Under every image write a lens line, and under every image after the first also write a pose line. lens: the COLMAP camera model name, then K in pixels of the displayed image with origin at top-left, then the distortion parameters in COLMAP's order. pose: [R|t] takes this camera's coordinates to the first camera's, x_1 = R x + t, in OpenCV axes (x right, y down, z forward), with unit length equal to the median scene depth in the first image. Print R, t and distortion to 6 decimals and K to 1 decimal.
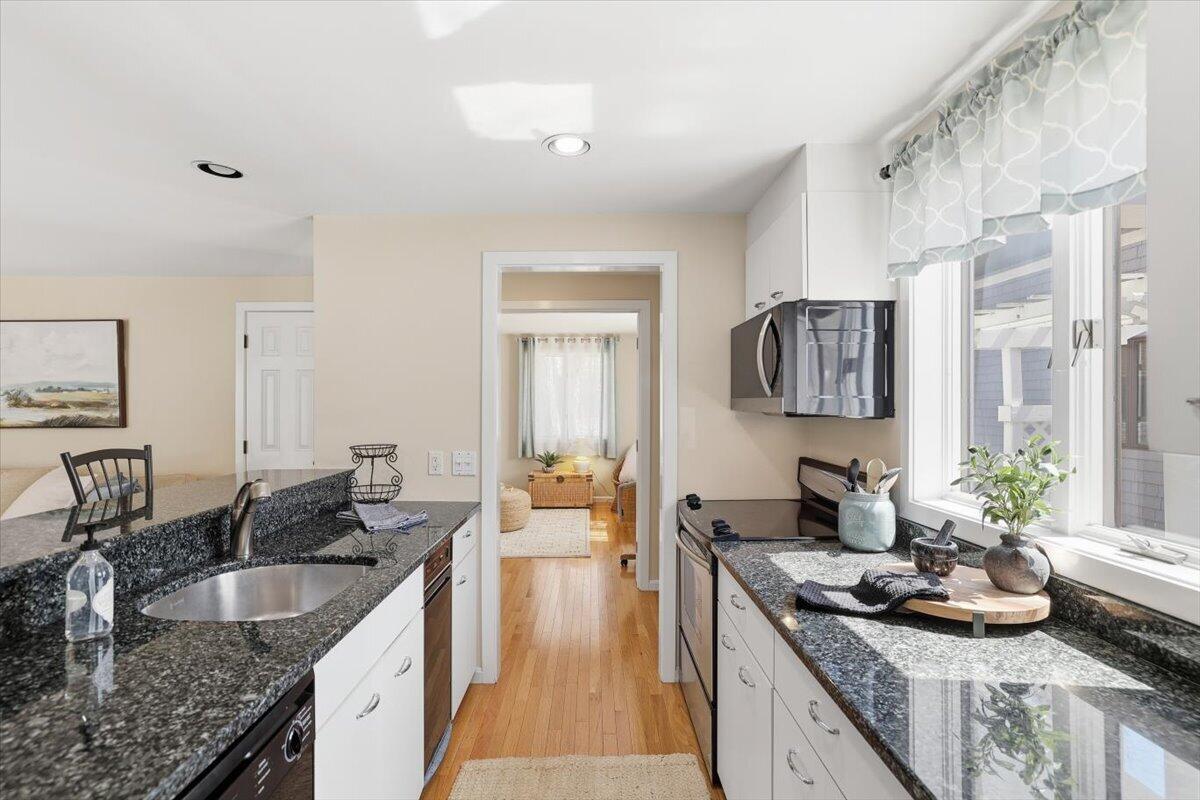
lens RADIAL K [[540.0, 0, 597.0], [0, 540.0, 408.9], [0, 0, 1]] dist [-0.002852, 0.000437]
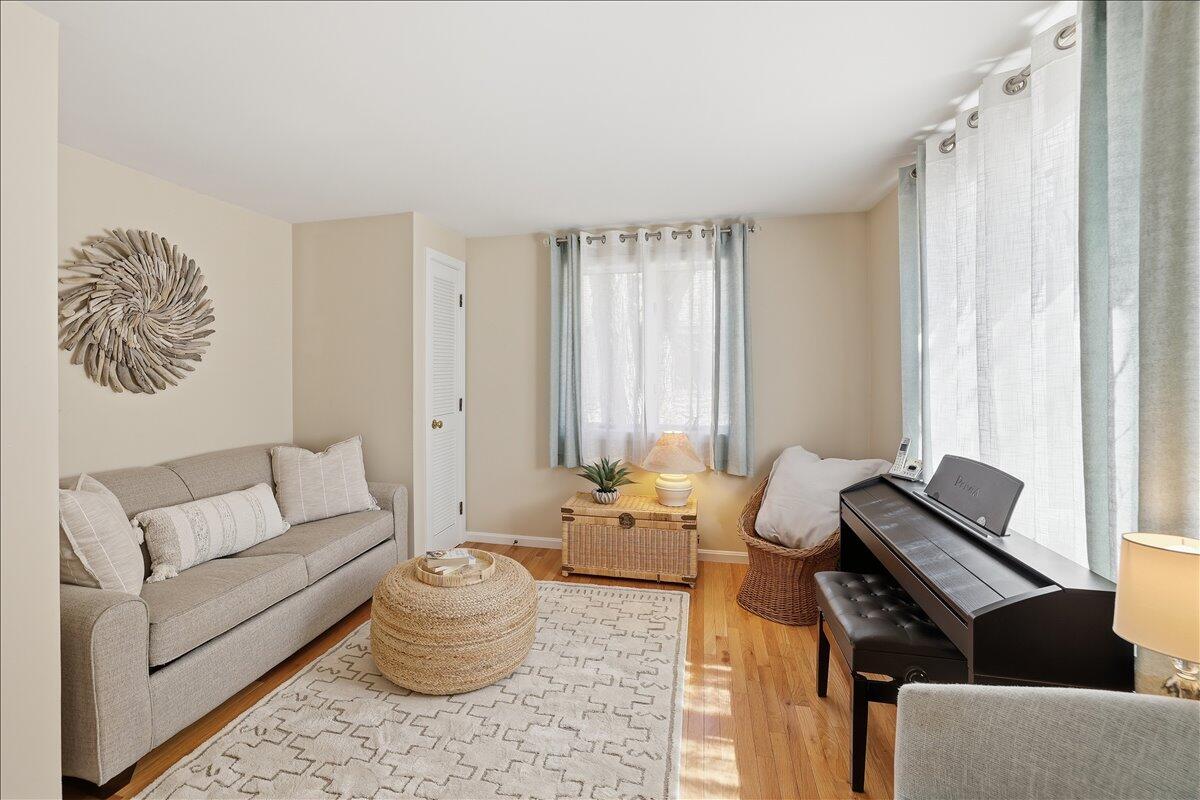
lens RADIAL K [[628.1, 0, 537.2], [0, 628.1, 359.5], [0, 0, 1]] dist [-0.013068, -0.000171]
pose [[0.963958, -0.004045, -0.266024, 0.003838], [-0.000964, 0.999825, -0.018697, -0.002090], [0.266053, 0.018280, 0.963785, 0.419665]]
